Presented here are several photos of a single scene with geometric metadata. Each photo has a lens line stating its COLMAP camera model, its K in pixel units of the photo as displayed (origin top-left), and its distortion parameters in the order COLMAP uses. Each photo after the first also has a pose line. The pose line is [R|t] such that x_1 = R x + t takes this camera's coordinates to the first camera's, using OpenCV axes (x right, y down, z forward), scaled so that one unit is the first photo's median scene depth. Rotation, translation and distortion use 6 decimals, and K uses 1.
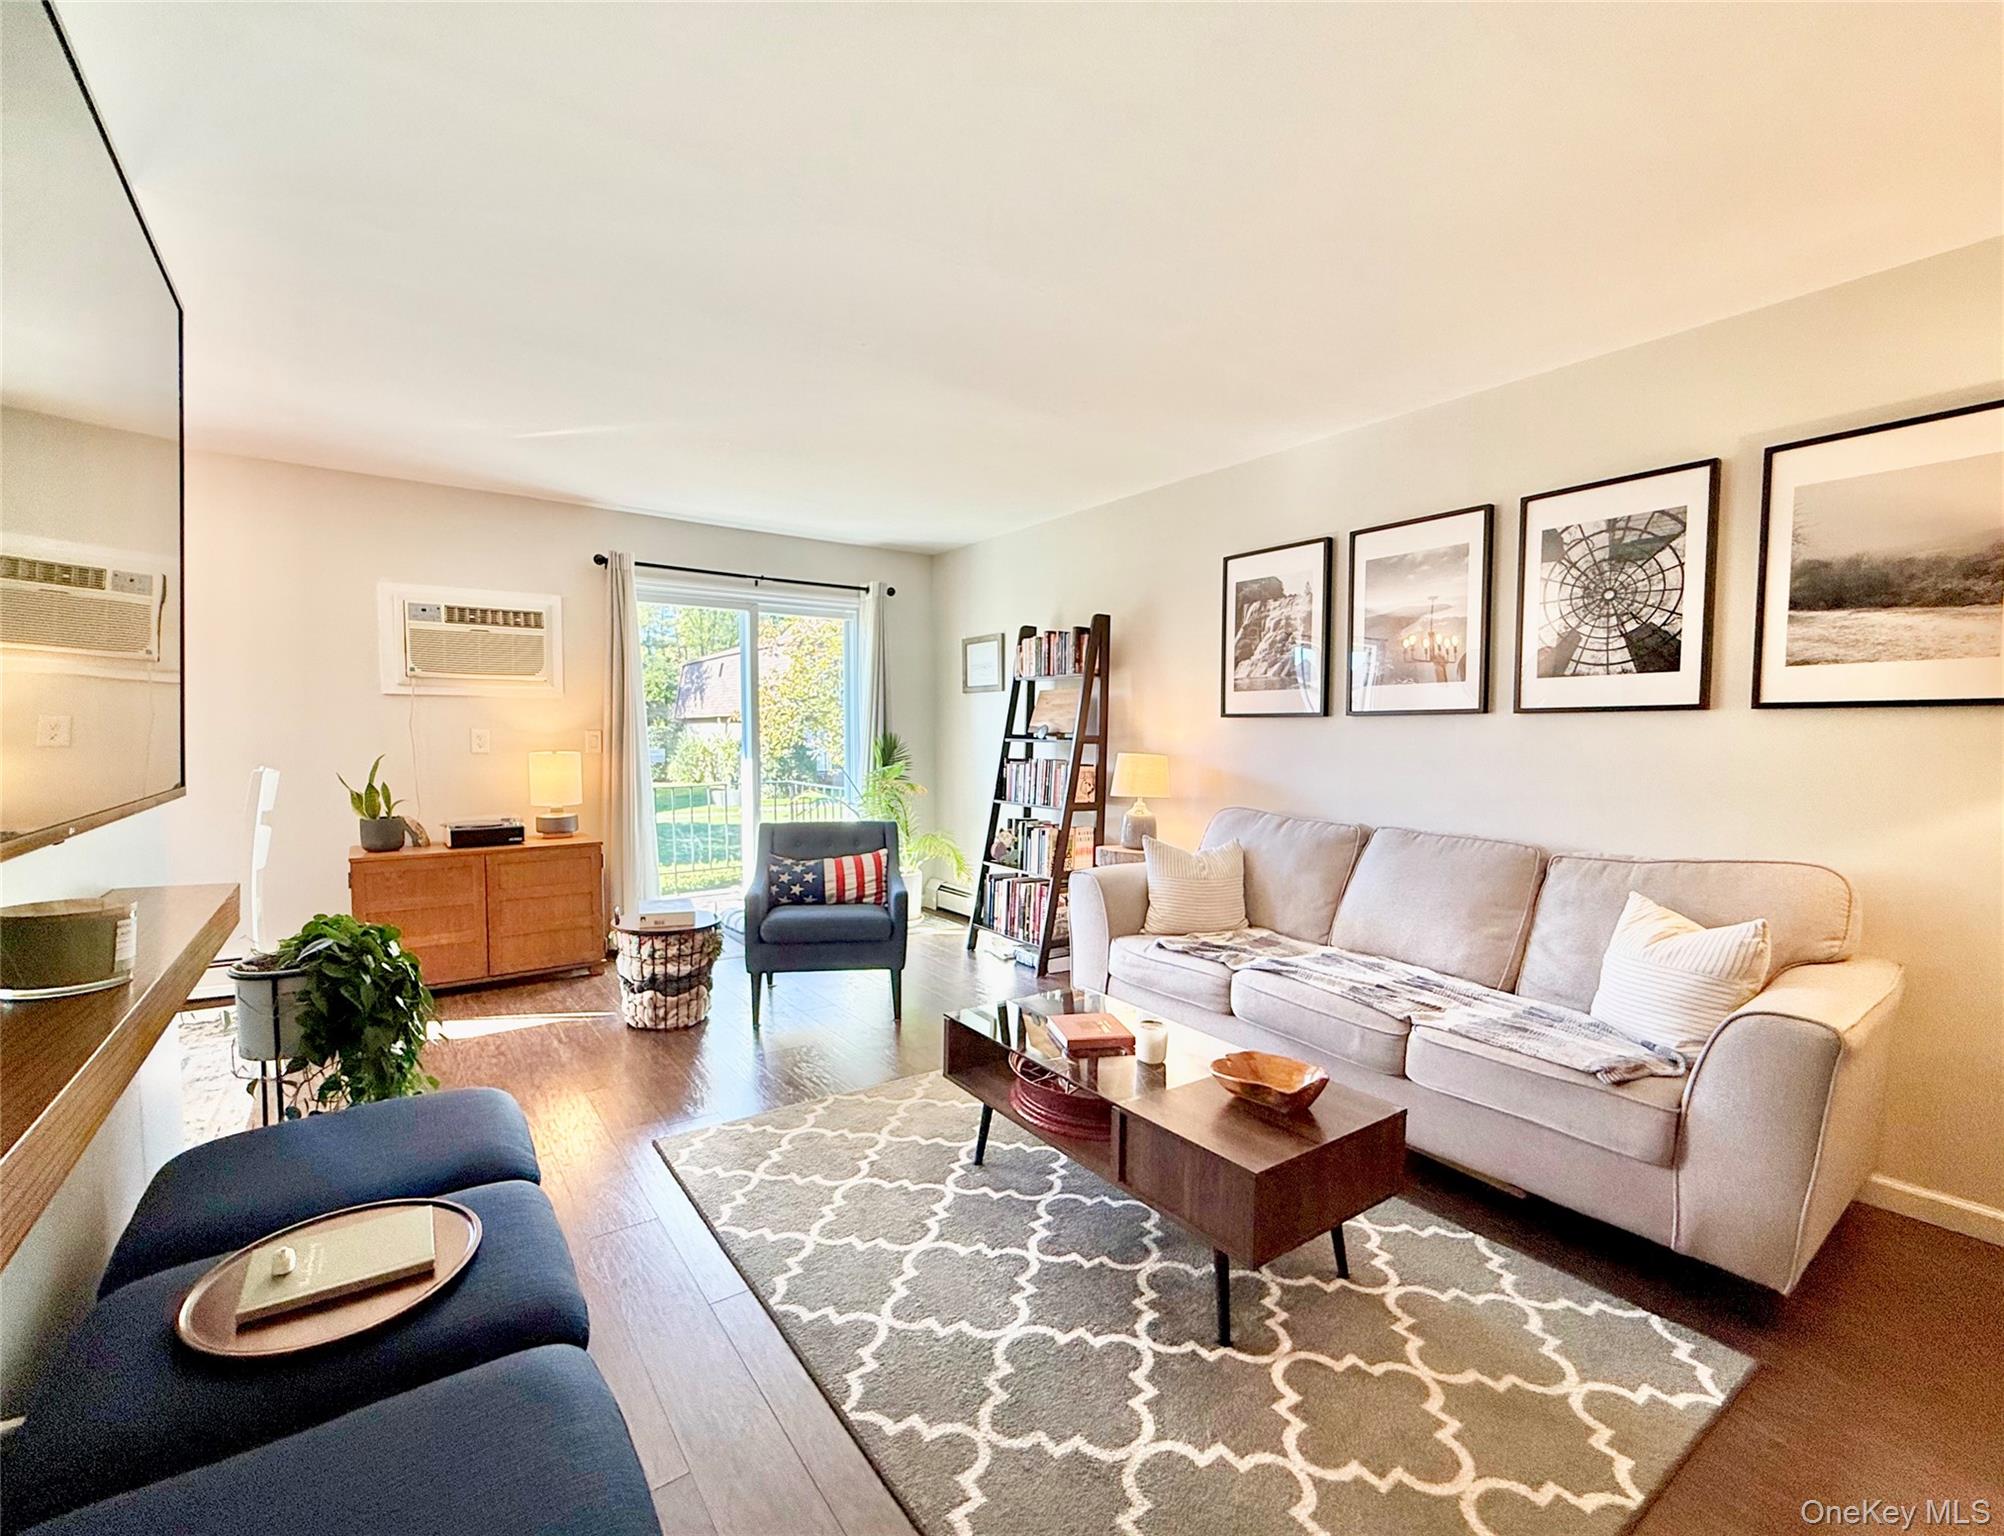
lens RADIAL K [[875.4, 0, 969.4], [0, 875.4, 777.7], [0, 0, 1]] dist [0.000150, -0.000054]
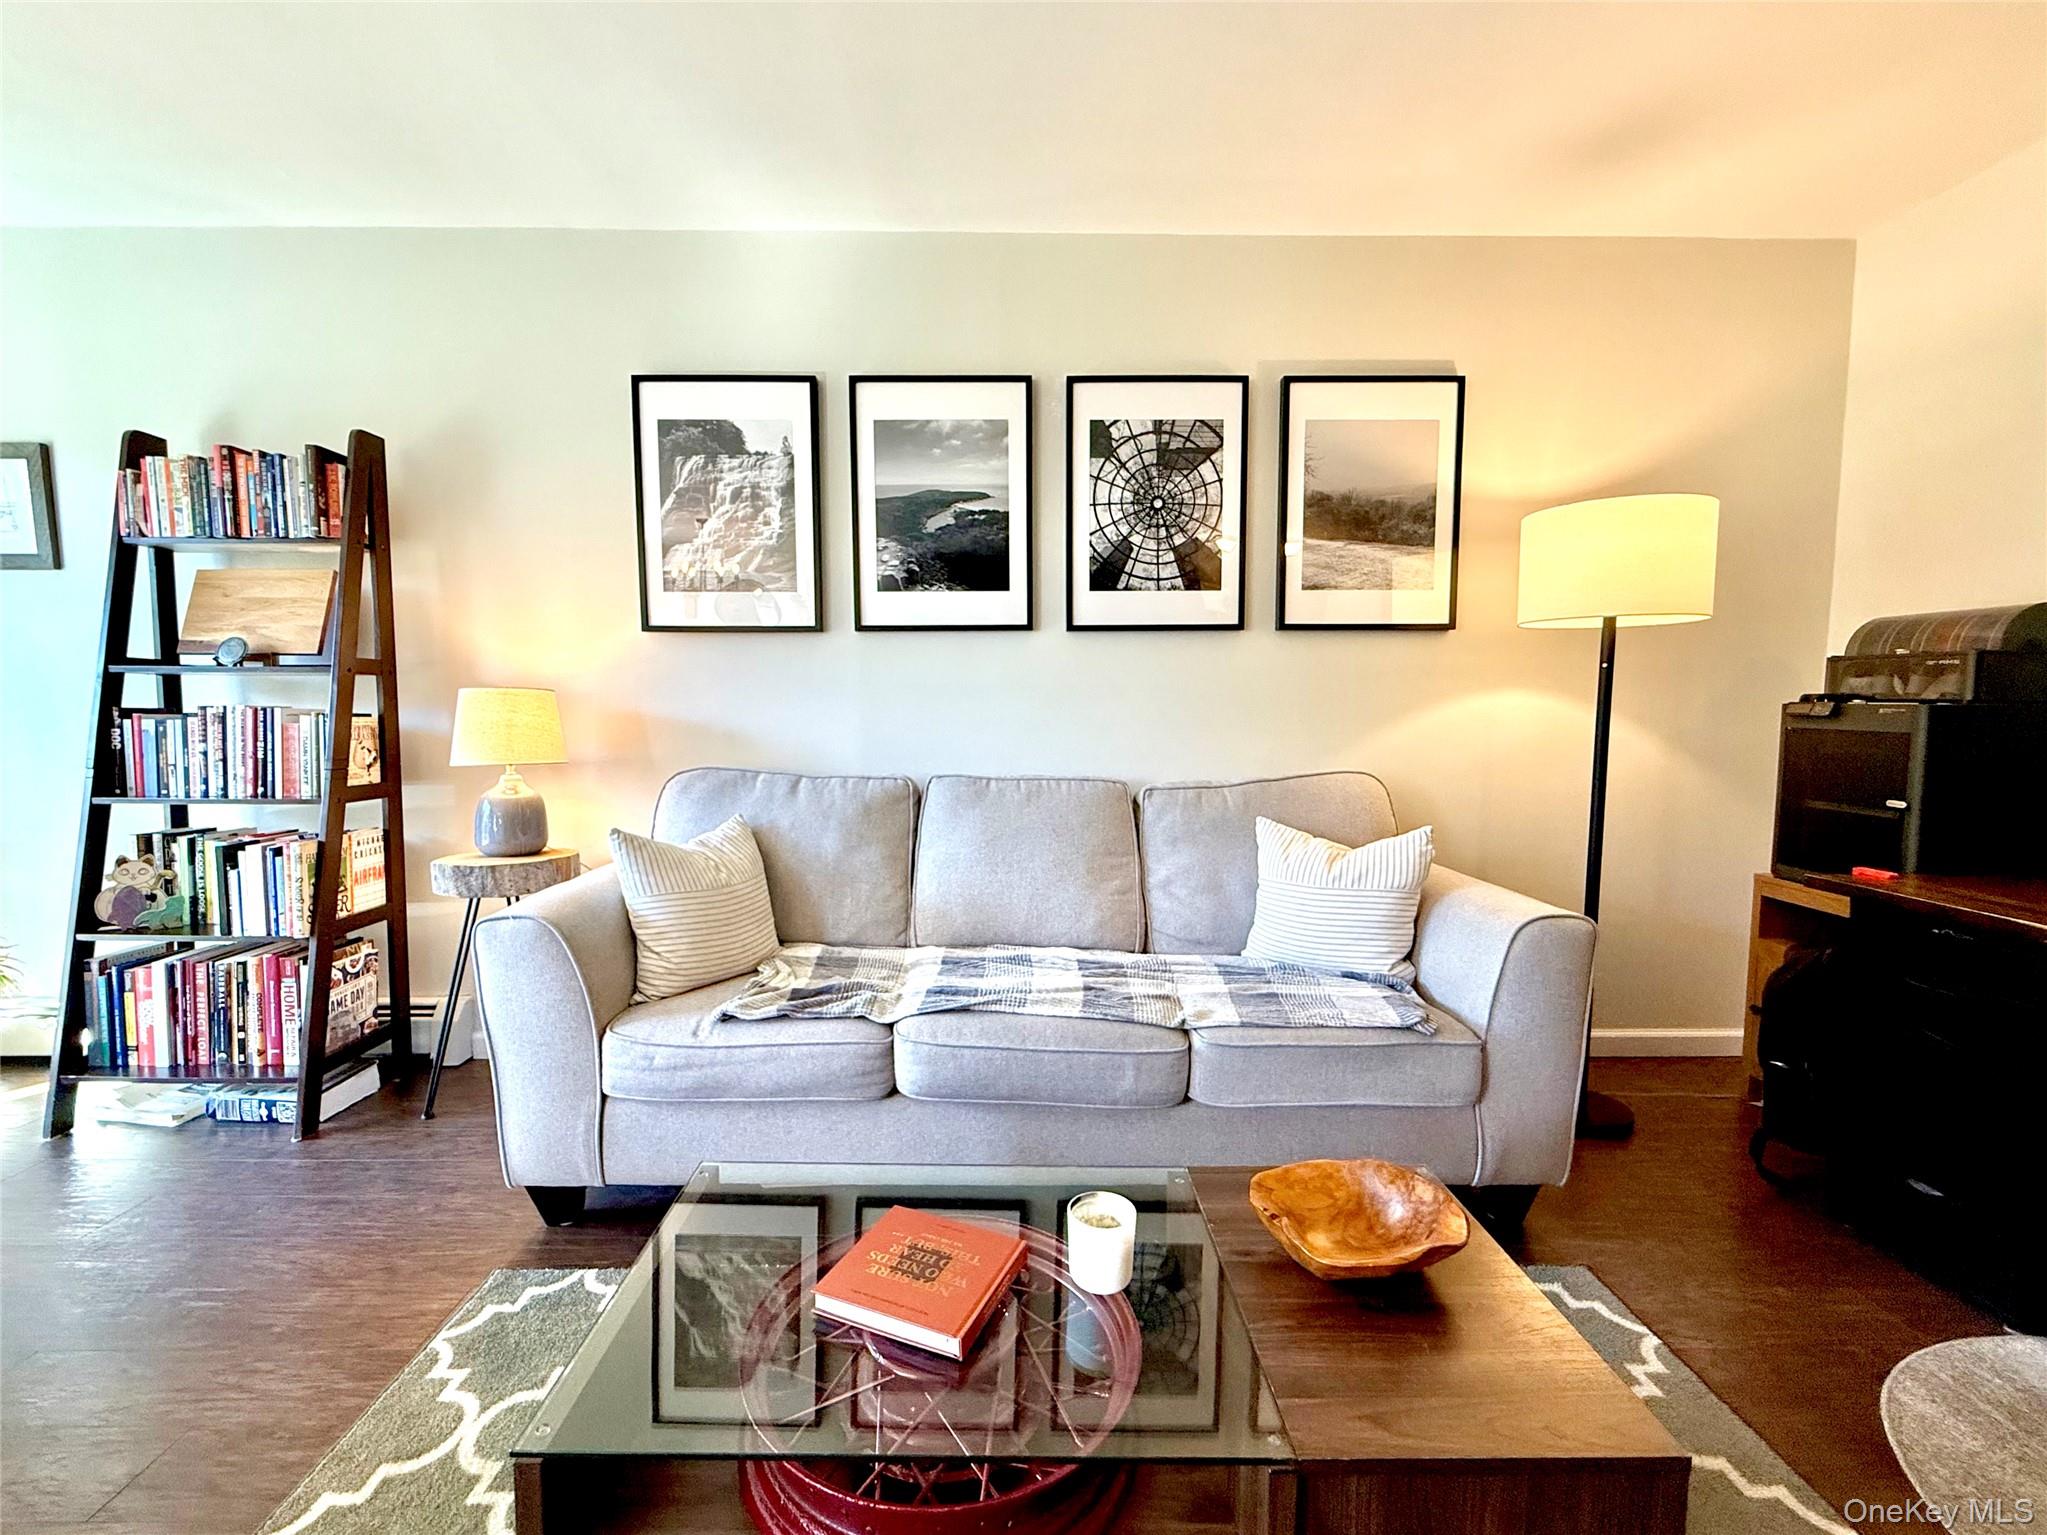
lens RADIAL K [[890.3, 0, 1006.6], [0, 890.3, 773.3], [0, 0, 1]] dist [-0.001568, 0.000128]
pose [[0.559538, -0.076776, 0.825241, -0.135127], [0.046464, 0.997040, 0.061255, 0.009227], [-0.827501, 0.004070, 0.561449, 0.516609]]
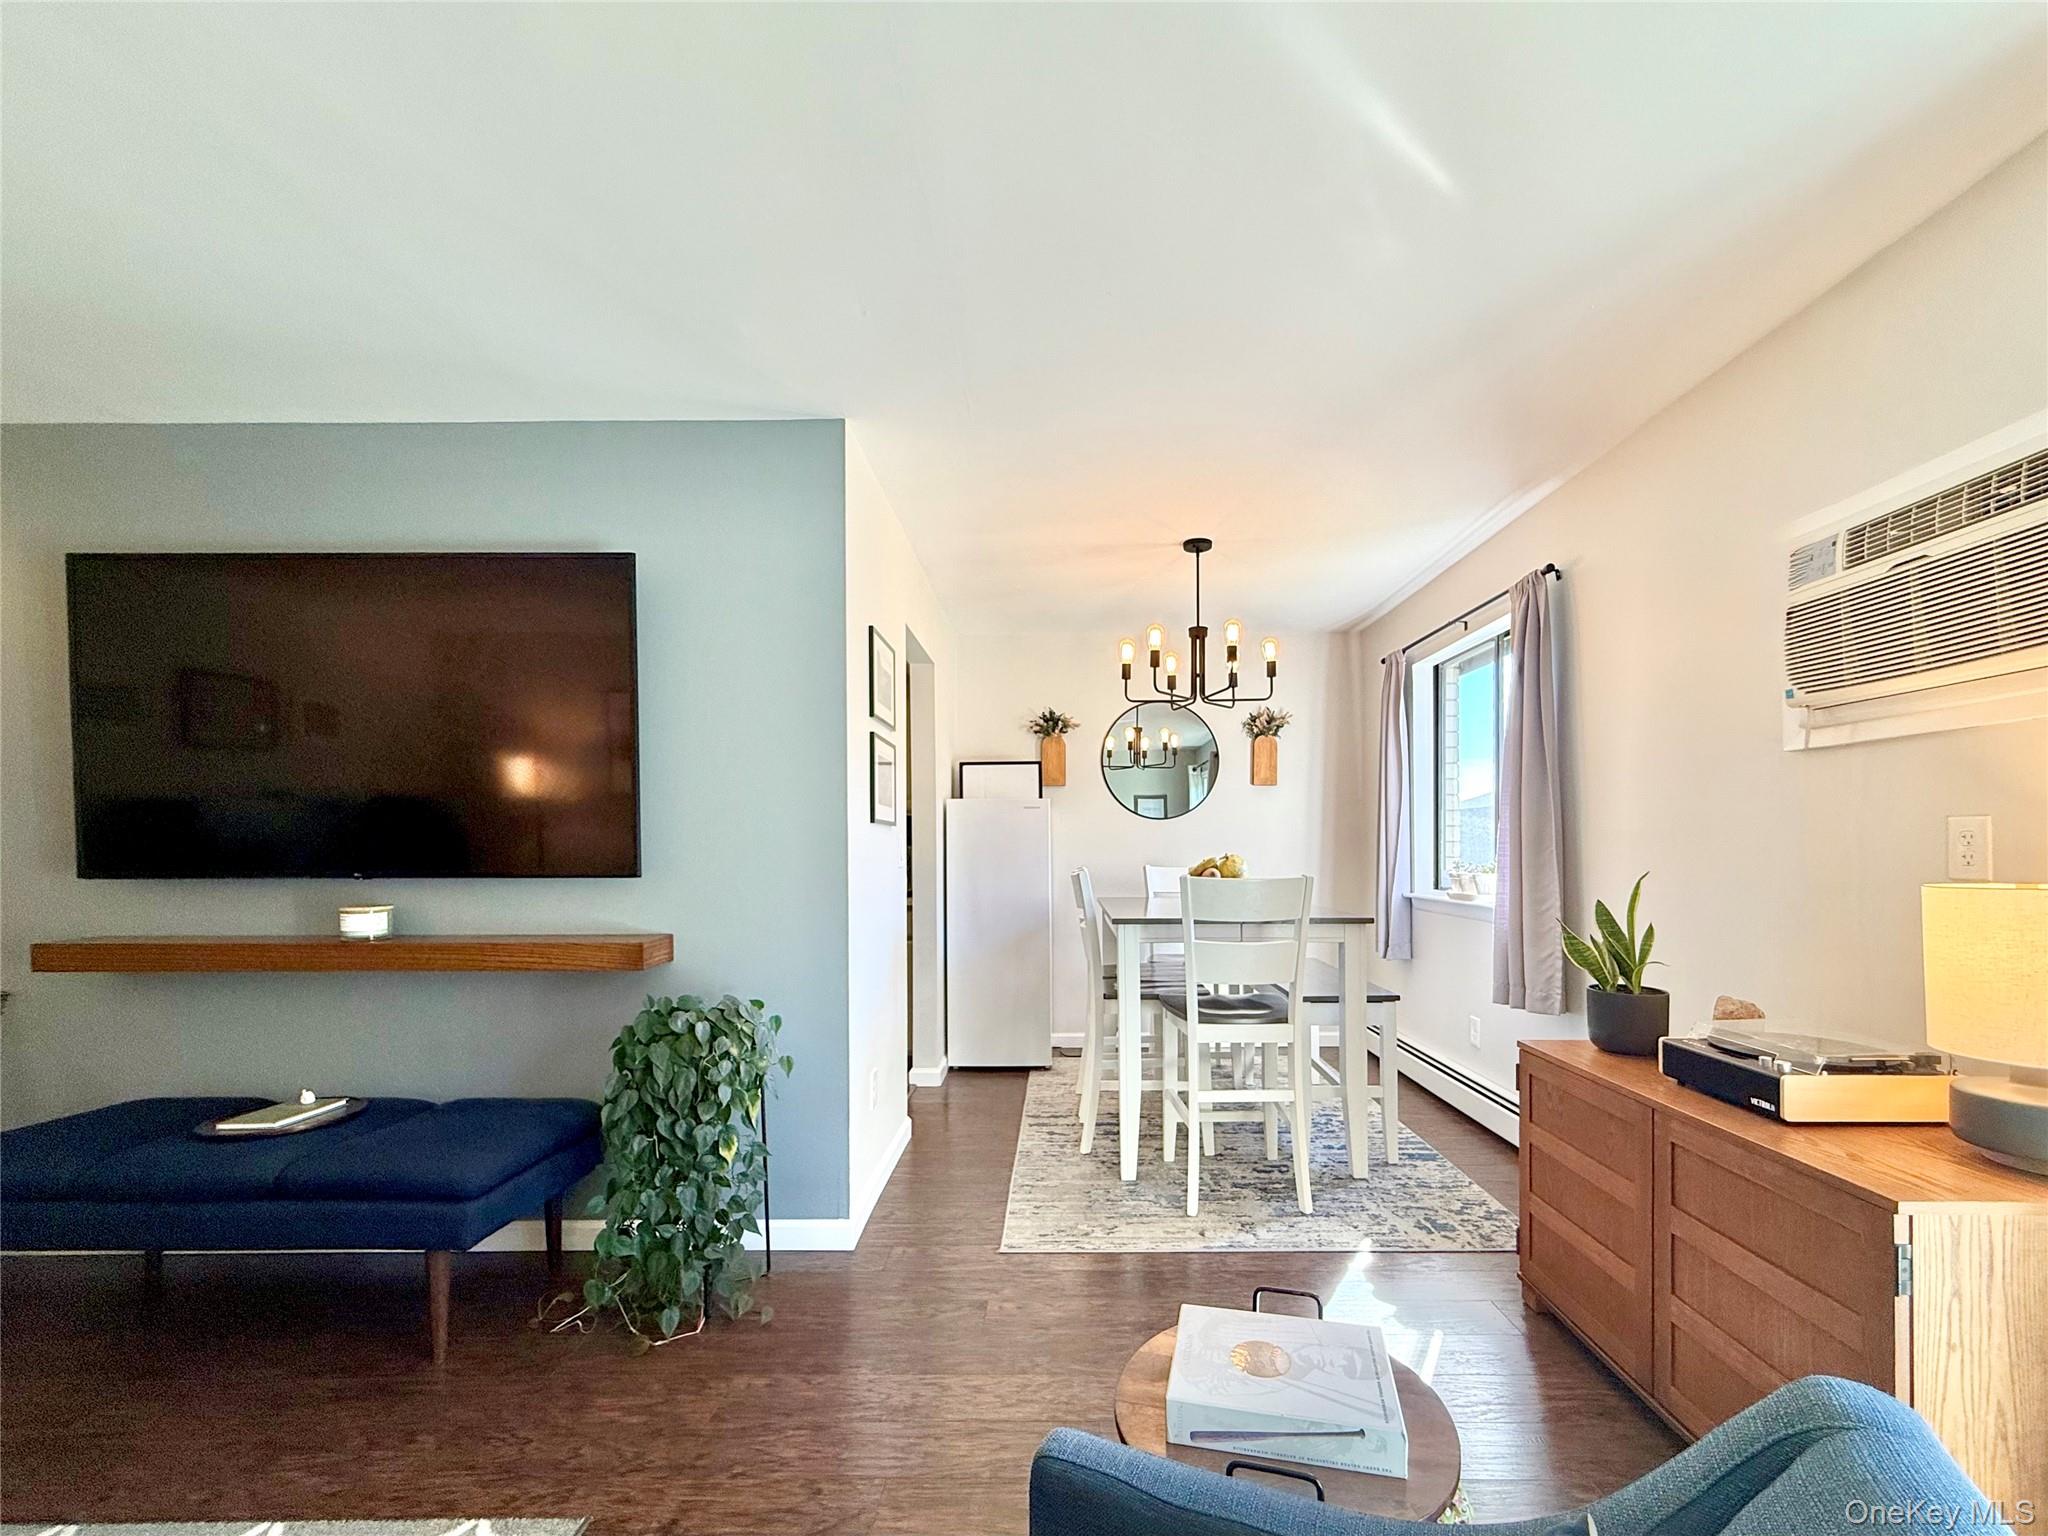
lens RADIAL K [[855.7, 0, 1072.7], [0, 855.7, 844.9], [0, 0, 1]] dist [-0.000857, -0.000127]
pose [[-0.559859, -0.001819, -0.828586, -0.060658], [-0.041101, 0.998828, 0.025579, -0.052965], [0.827568, 0.048376, -0.559277, 1.273261]]
